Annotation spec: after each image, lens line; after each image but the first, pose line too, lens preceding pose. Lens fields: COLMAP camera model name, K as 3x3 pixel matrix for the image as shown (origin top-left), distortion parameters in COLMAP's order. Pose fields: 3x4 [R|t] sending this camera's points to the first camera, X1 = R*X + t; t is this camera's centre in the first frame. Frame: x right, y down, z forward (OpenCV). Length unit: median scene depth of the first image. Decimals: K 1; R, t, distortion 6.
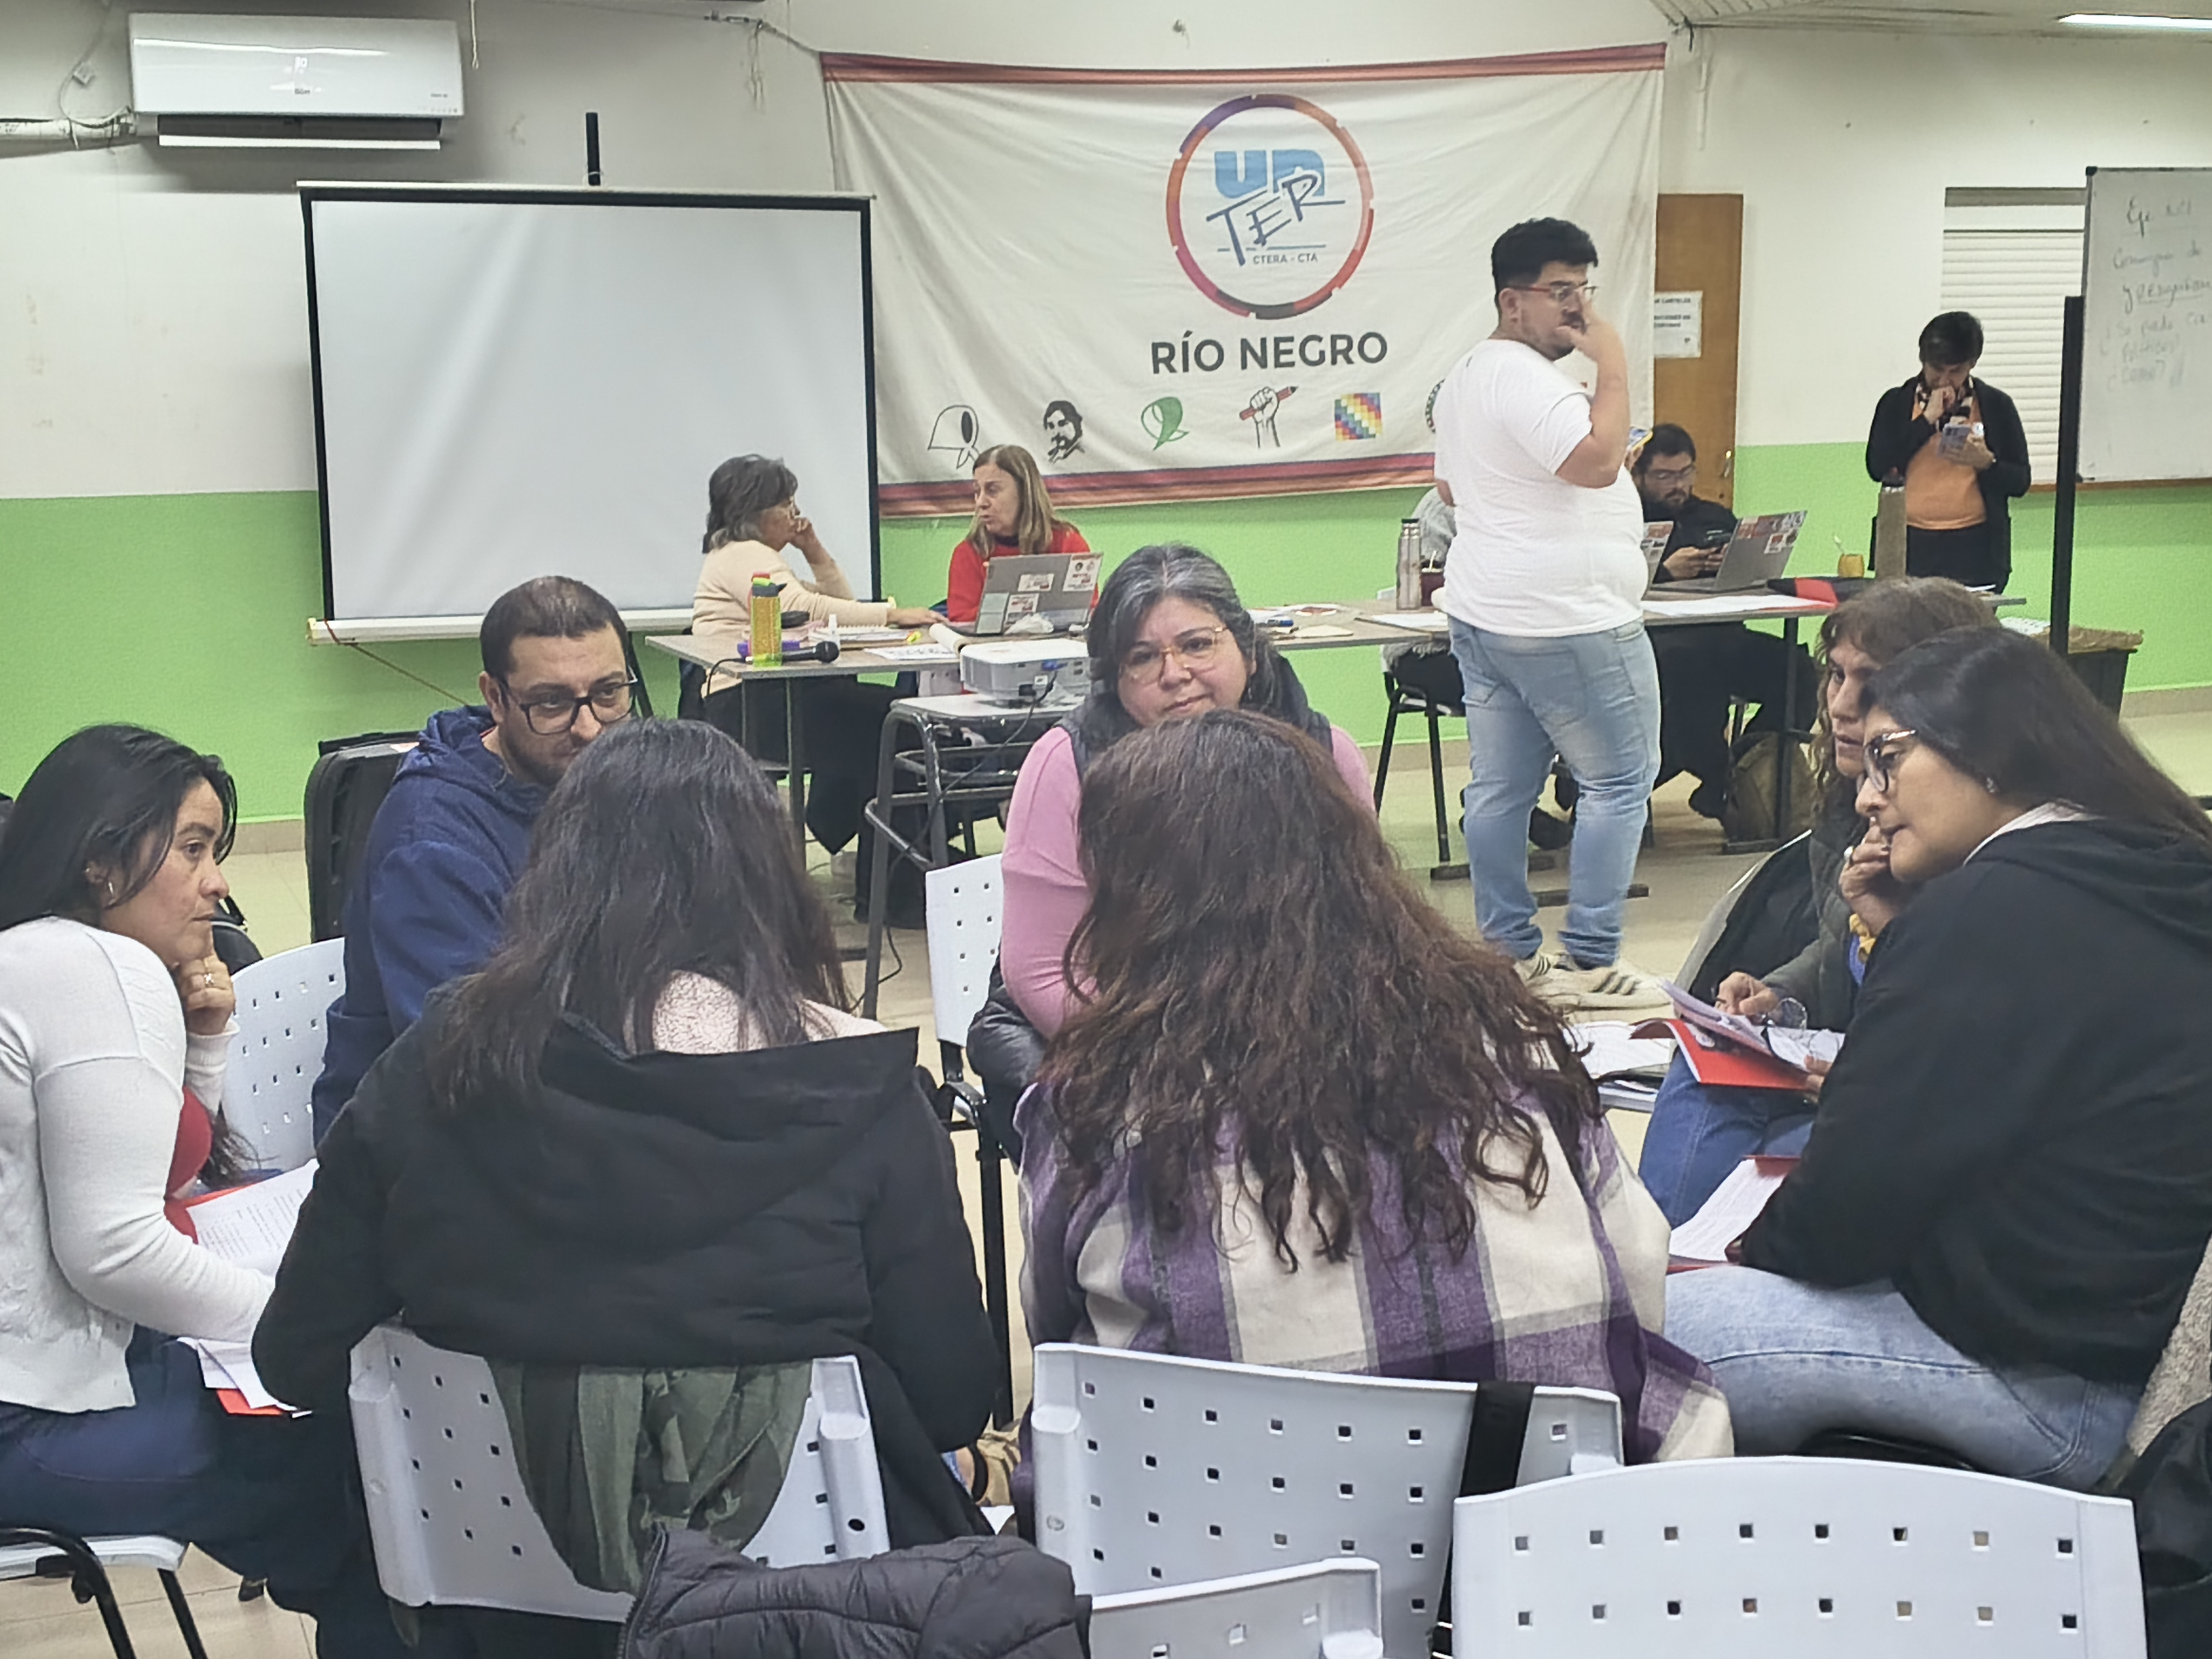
lens RADIAL K [[2922.4, 0, 1106.0], [0, 2922.4, 829.5], [0, 0, 1]] dist [0.178167, -0.542122]
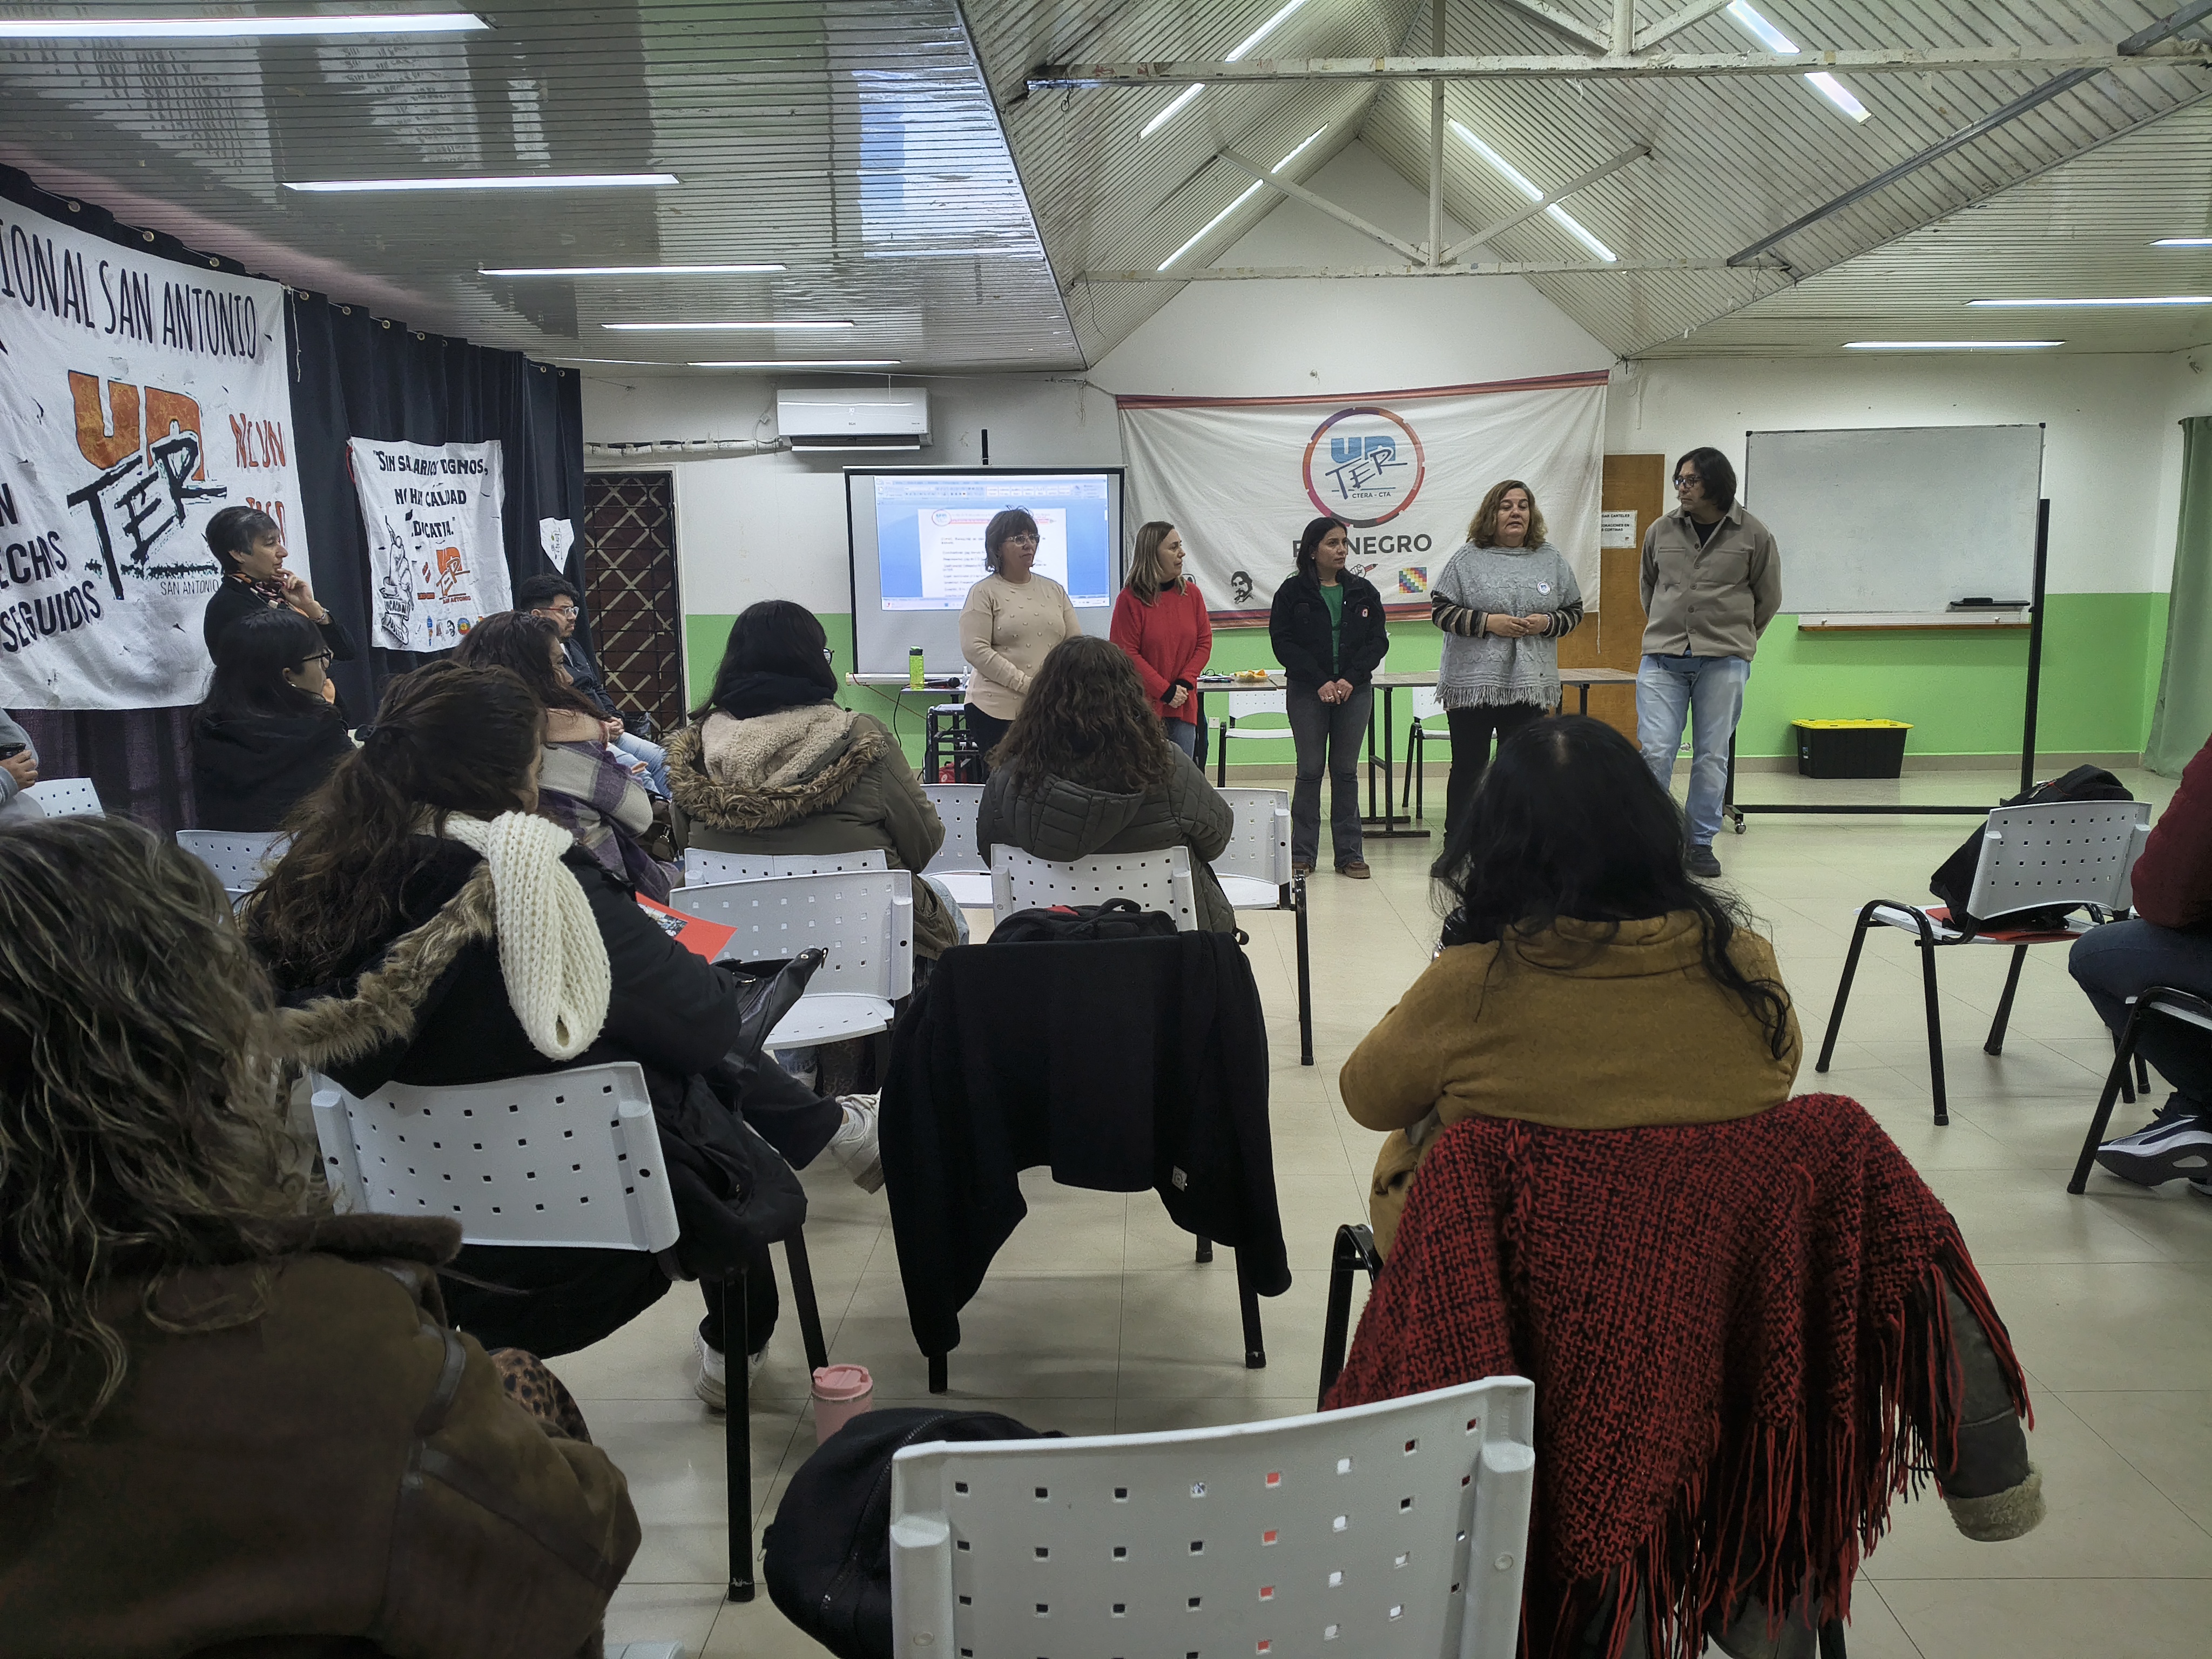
lens RADIAL K [[1662.6, 0, 1118.7], [0, 1662.6, 822.3], [0, 0, 1]] dist [0.061639, -0.090222]
pose [[0.923970, 0.056767, -0.378229, 0.324929], [-0.061176, 0.998127, 0.000360, 0.020709], [0.377541, 0.022806, 0.925712, -0.025913]]
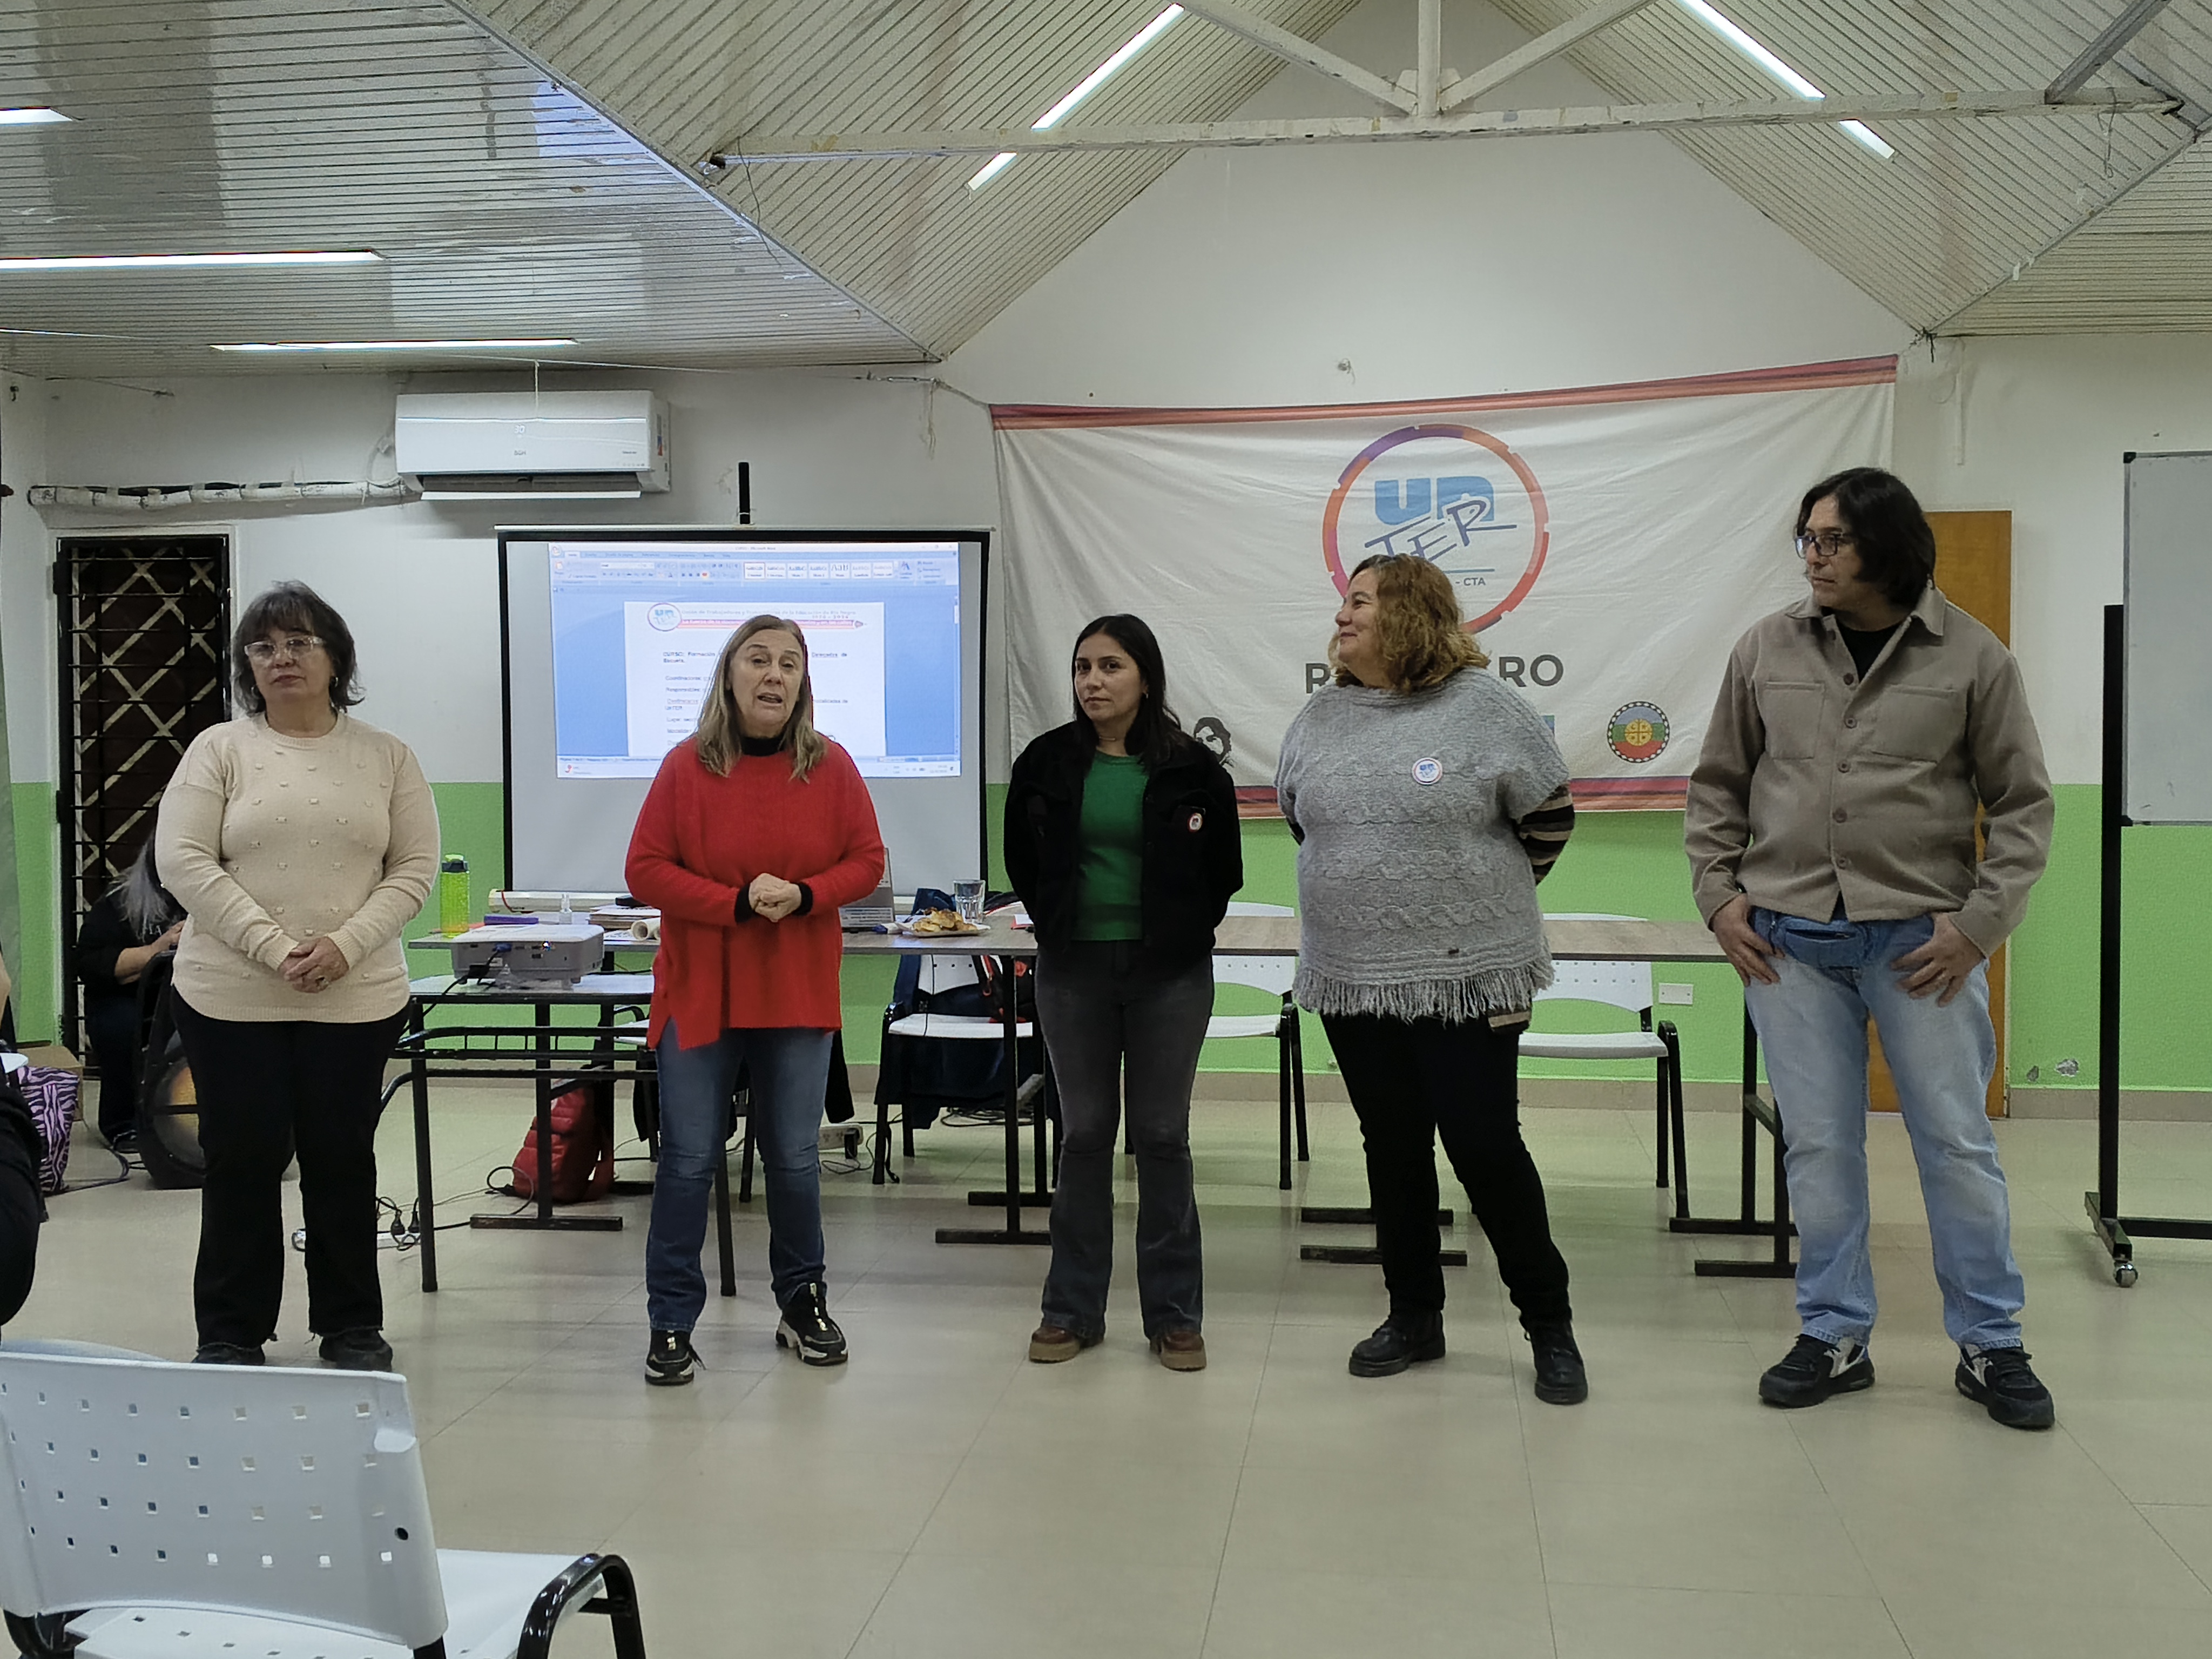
lens RADIAL K [[2423.0, 0, 1076.1], [0, 2423.0, 790.4], [0, 0, 1]] dist [0.142730, -0.409704]
pose [[0.873265, 0.026452, -0.486527, 0.357804], [-0.089885, 0.990133, -0.107503, -0.023463], [0.478883, 0.137610, 0.867026, 0.231416]]
